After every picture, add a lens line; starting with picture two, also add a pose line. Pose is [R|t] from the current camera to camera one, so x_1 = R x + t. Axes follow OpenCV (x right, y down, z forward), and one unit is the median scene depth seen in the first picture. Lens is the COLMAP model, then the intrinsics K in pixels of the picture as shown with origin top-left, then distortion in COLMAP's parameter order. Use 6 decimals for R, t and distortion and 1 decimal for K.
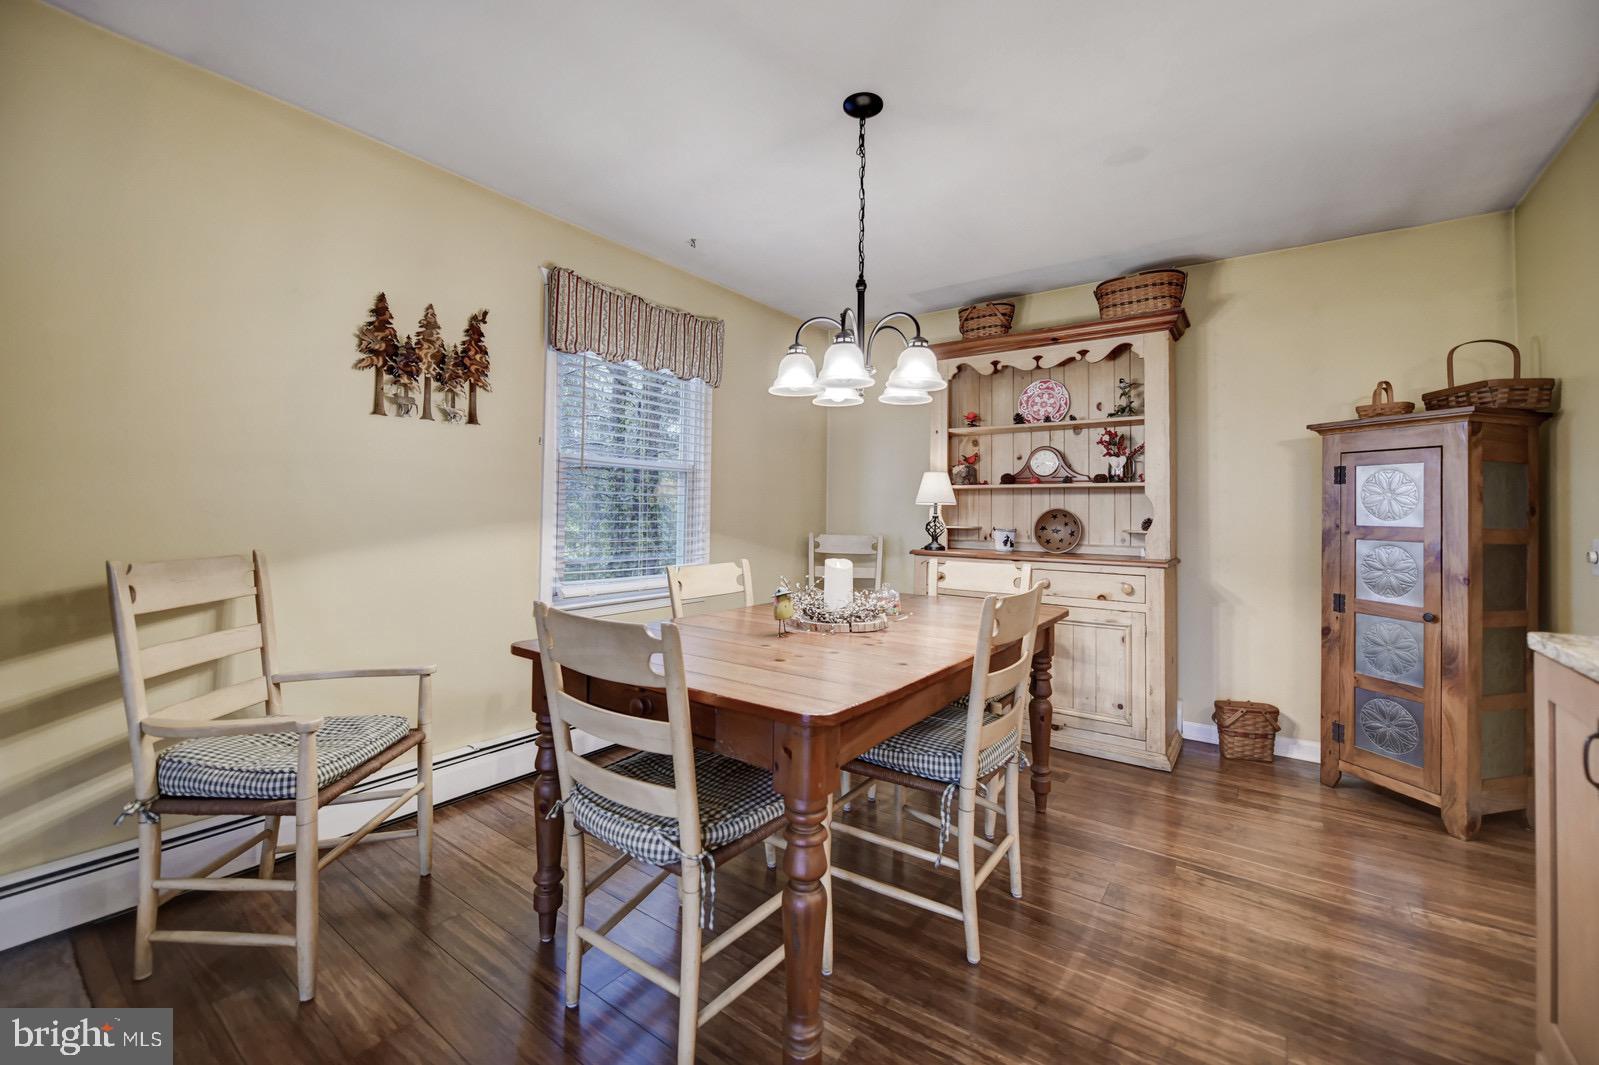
lens RADIAL K [[638.3, 0, 807.9], [0, 638.3, 493.4], [0, 0, 1]] dist [-0.005973, -0.001891]
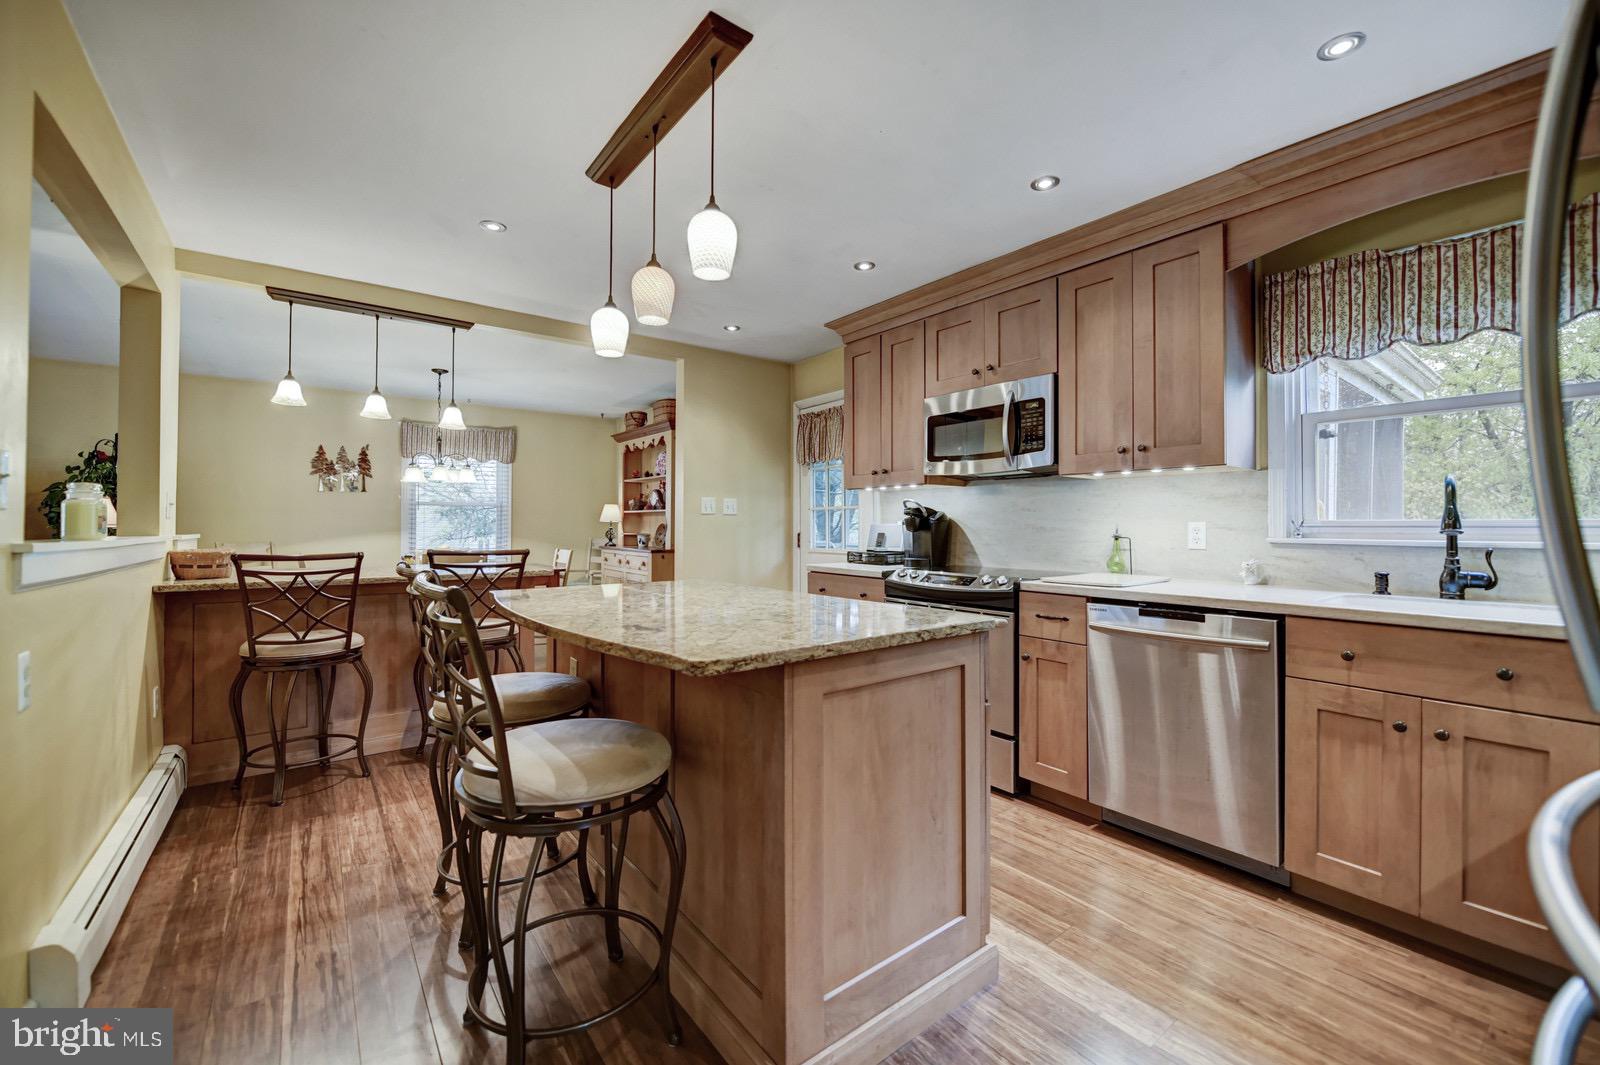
lens RADIAL K [[635.1, 0, 807.0], [0, 635.1, 518.7], [0, 0, 1]] dist [-0.009978, 0.000139]
pose [[0.961802, -0.012107, -0.273477, 1.696400], [0.017015, 0.999734, 0.015582, -0.013221], [0.273215, -0.019640, 0.961752, -0.834883]]
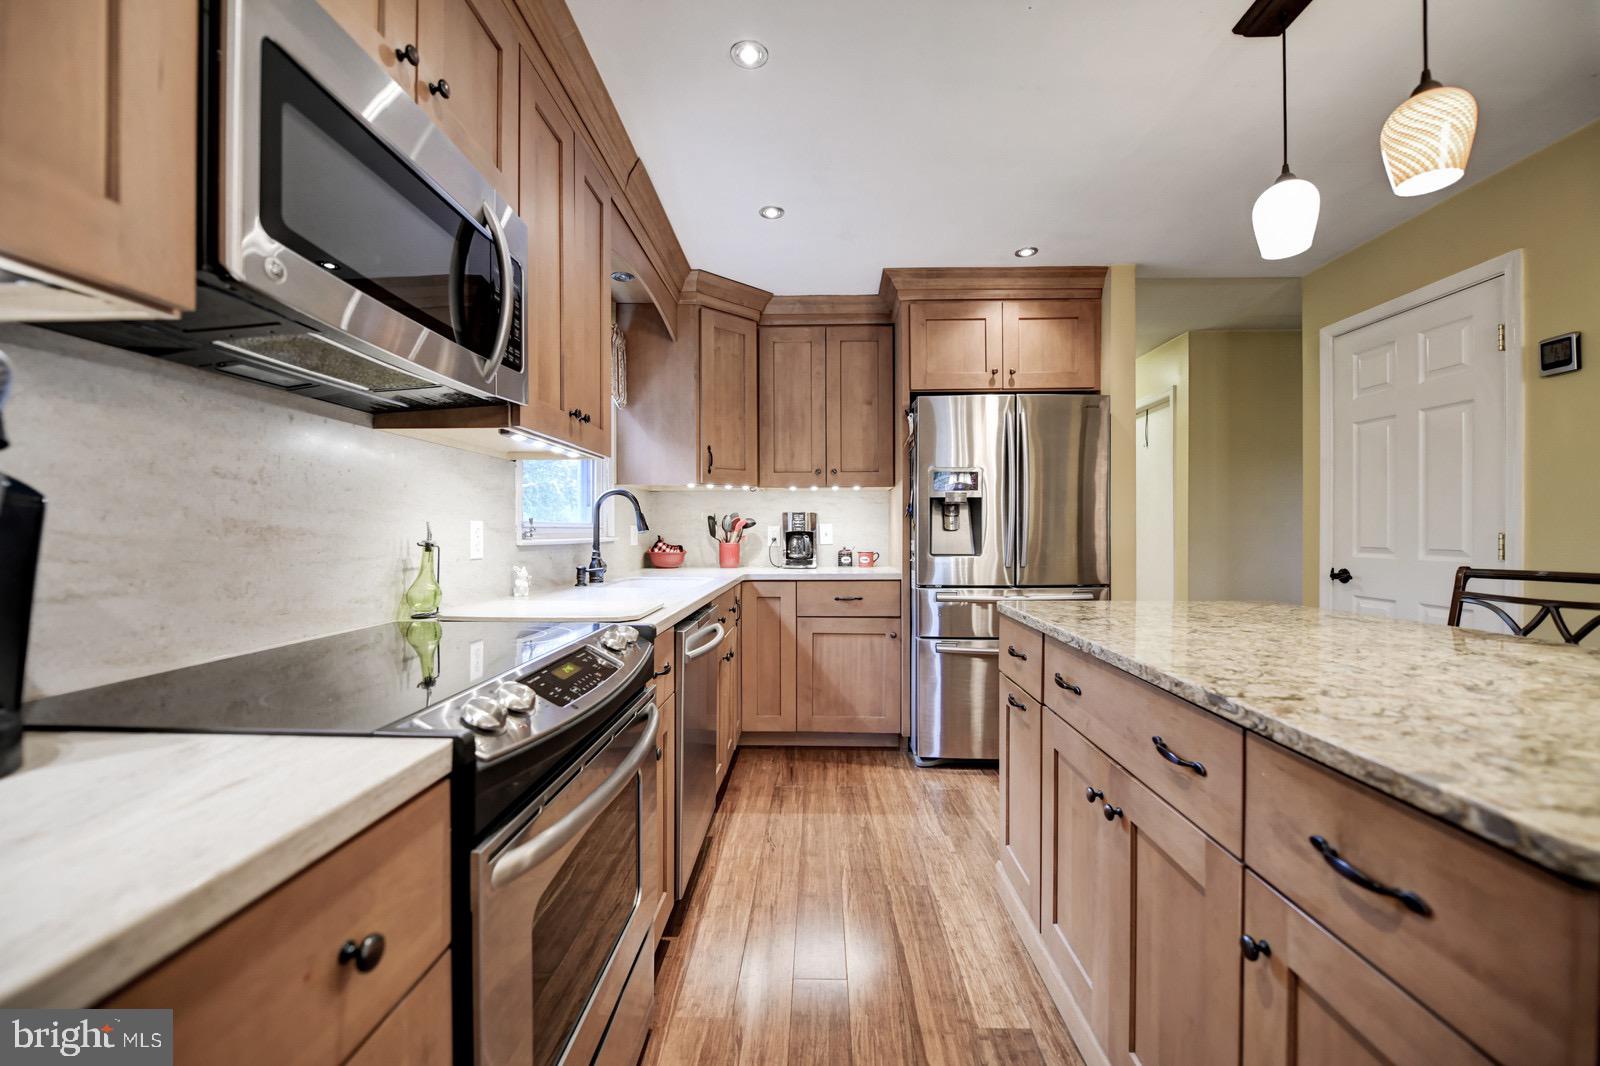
lens RADIAL K [[638.7, 0, 806.0], [0, 638.7, 533.5], [0, 0, 1]] dist [-0.005973, -0.001891]
pose [[-0.574287, -0.014885, 0.818519, 1.215705], [-0.031299, 0.999503, -0.003783, 0.023935], [-0.818056, -0.027791, -0.574467, 0.415926]]
